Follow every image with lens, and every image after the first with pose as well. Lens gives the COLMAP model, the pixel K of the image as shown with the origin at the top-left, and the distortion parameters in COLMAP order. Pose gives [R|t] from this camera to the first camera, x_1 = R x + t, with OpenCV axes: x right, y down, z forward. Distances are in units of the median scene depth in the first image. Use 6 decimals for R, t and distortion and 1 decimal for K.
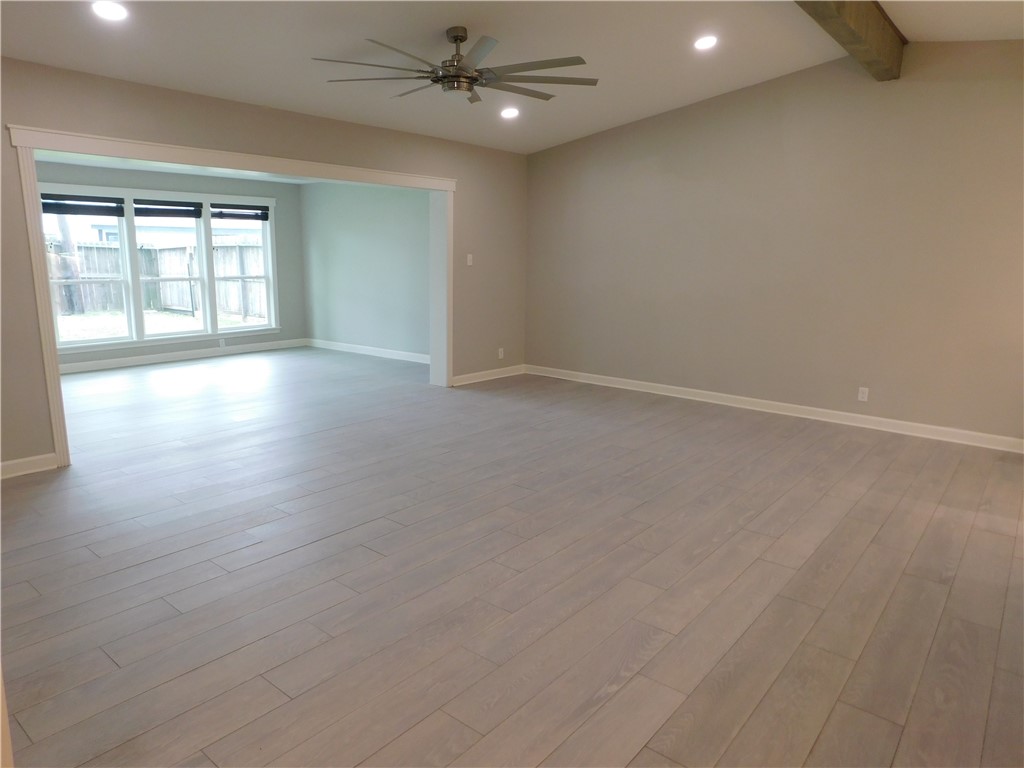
lens RADIAL K [[689.6, 0, 512.7], [0, 689.6, 384.7], [0, 0, 1]] dist [-0.061967, 0.058678]
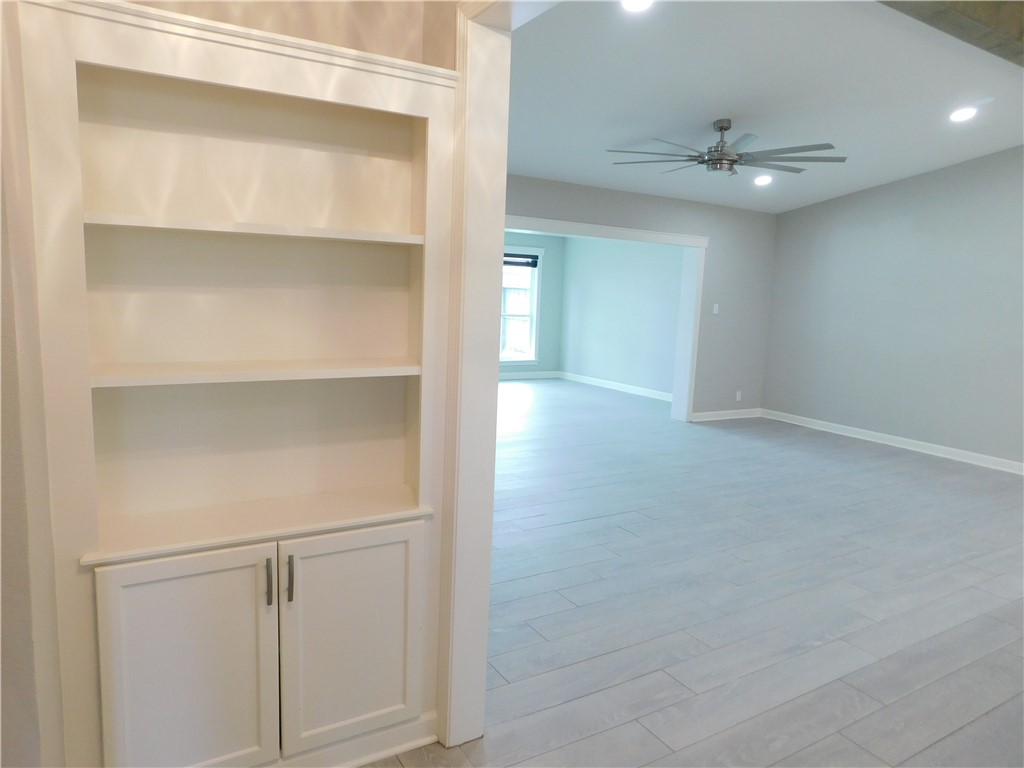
lens RADIAL K [[689.6, 0, 520.5], [0, 689.6, 382.1], [0, 0, 1]] dist [-0.061967, 0.058678]
pose [[0.946698, 0.070174, -0.314385, -0.004987], [-0.091136, 0.994456, -0.052463, 0.023675], [0.308961, 0.078319, 0.947845, -0.142106]]
